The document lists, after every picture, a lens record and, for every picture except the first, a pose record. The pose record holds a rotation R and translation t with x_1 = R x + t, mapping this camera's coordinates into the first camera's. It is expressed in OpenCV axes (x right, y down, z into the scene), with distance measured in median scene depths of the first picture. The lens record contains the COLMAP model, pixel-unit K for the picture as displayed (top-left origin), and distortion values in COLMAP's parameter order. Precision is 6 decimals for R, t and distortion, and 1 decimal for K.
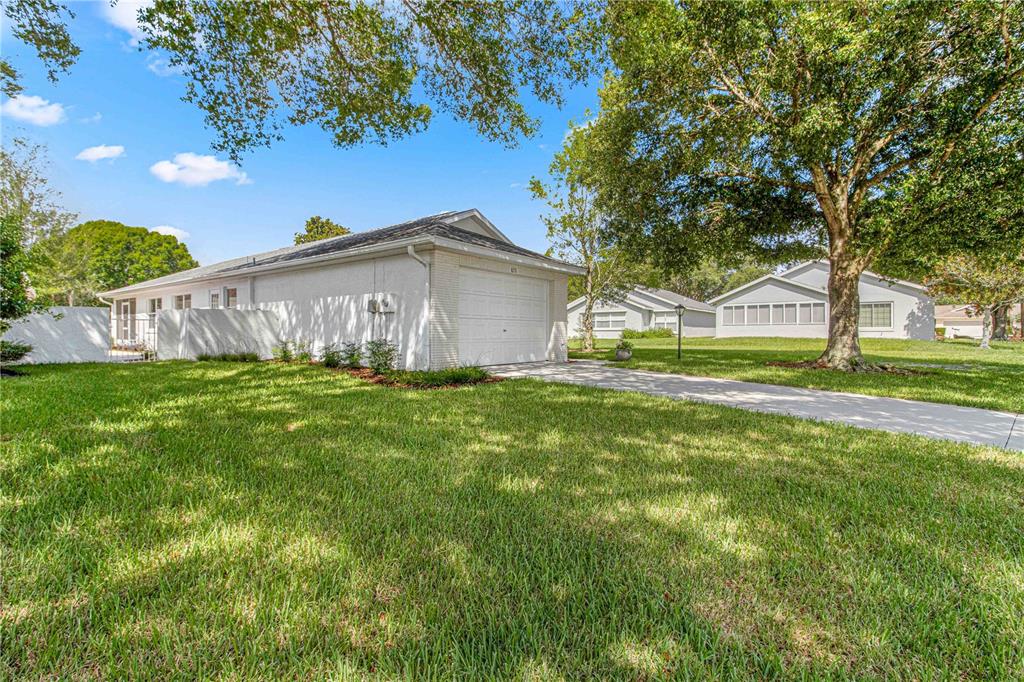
lens RADIAL K [[483.0, 0, 514.3], [0, 483.0, 329.3], [0, 0, 1]] dist [0.021436, -0.013132]
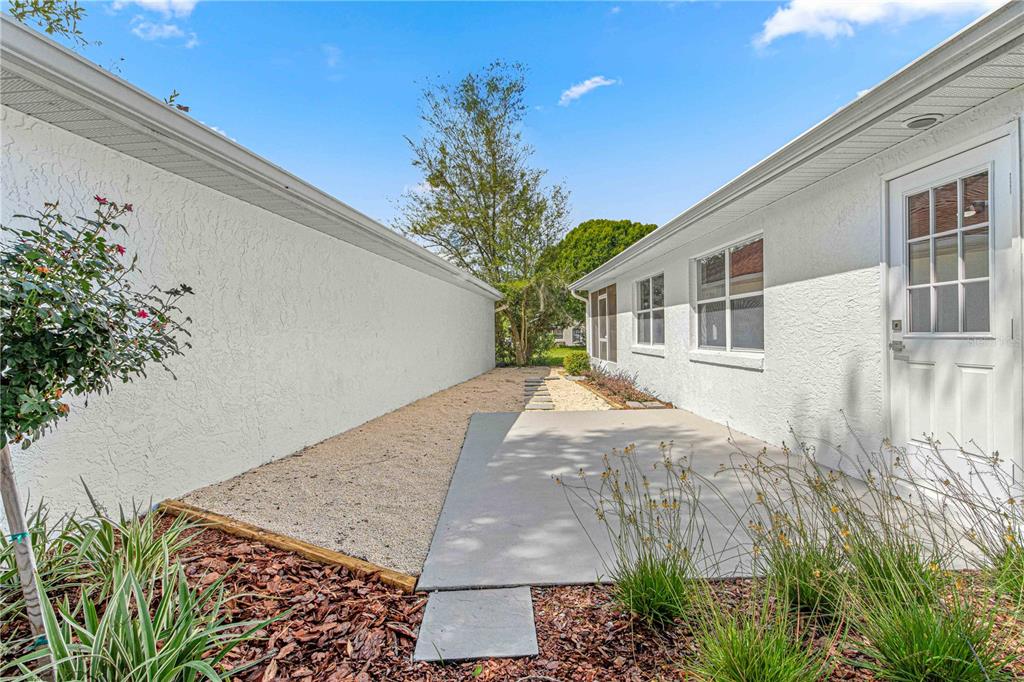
lens RADIAL K [[483.0, 0, 514.3], [0, 483.0, 329.3], [0, 0, 1]] dist [0.021436, -0.013132]
pose [[0.637597, -0.003624, -0.770361, -0.408996], [0.003770, 0.999992, -0.001584, -0.013844], [0.770361, -0.001894, 0.637605, 0.534410]]
